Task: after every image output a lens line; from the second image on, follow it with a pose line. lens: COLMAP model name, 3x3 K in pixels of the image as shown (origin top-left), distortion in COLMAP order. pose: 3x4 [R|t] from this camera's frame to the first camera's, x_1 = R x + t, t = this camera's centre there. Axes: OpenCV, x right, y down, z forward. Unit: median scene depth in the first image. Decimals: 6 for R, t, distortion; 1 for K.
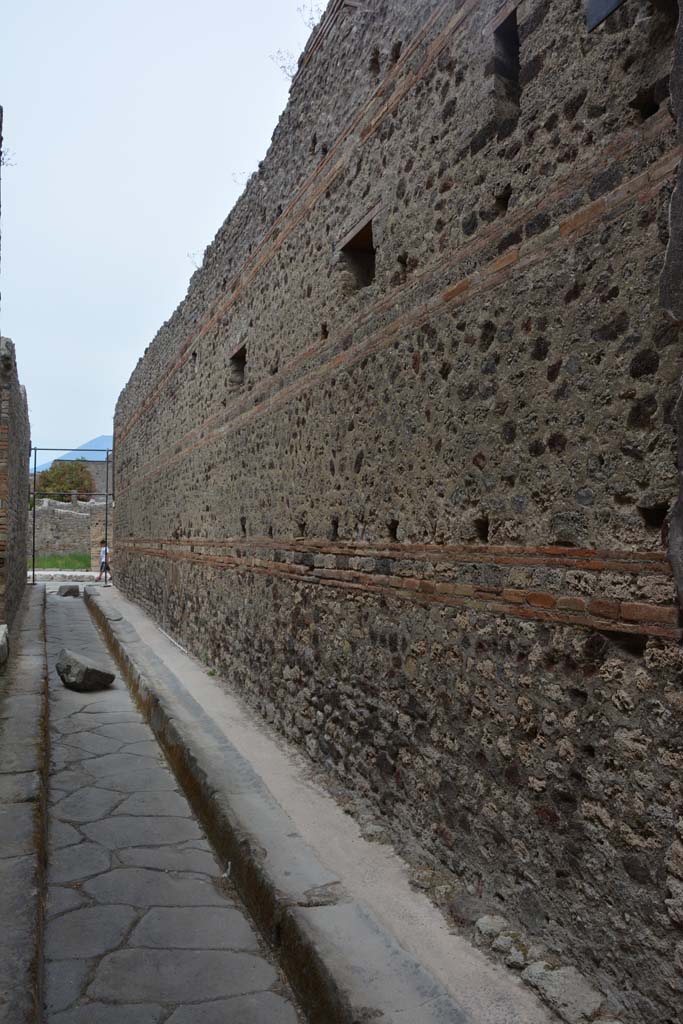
lens RADIAL K [[793.4, 0, 340.3], [0, 793.4, 513.9], [0, 0, 1]] dist [-0.071545, -0.001043]
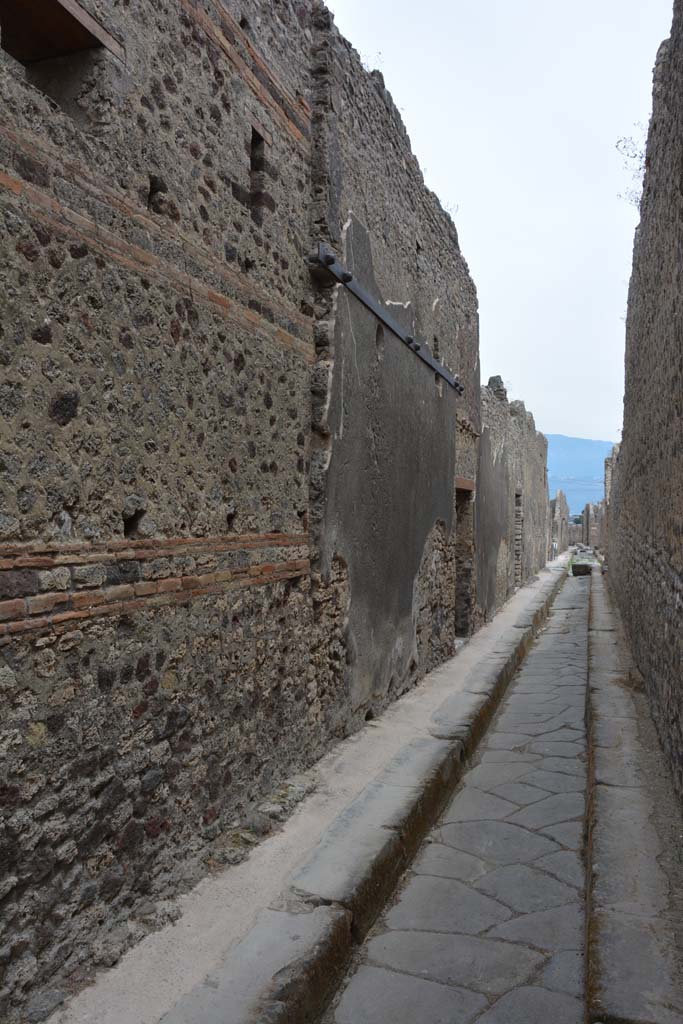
lens RADIAL K [[793.4, 0, 340.1], [0, 793.4, 514.2], [0, 0, 1]] dist [-0.071545, -0.001043]
pose [[-0.778534, -0.008796, 0.627540, -0.607722], [-0.029672, 0.999299, -0.022805, 0.025935], [-0.626900, -0.036375, -0.778250, 1.590514]]
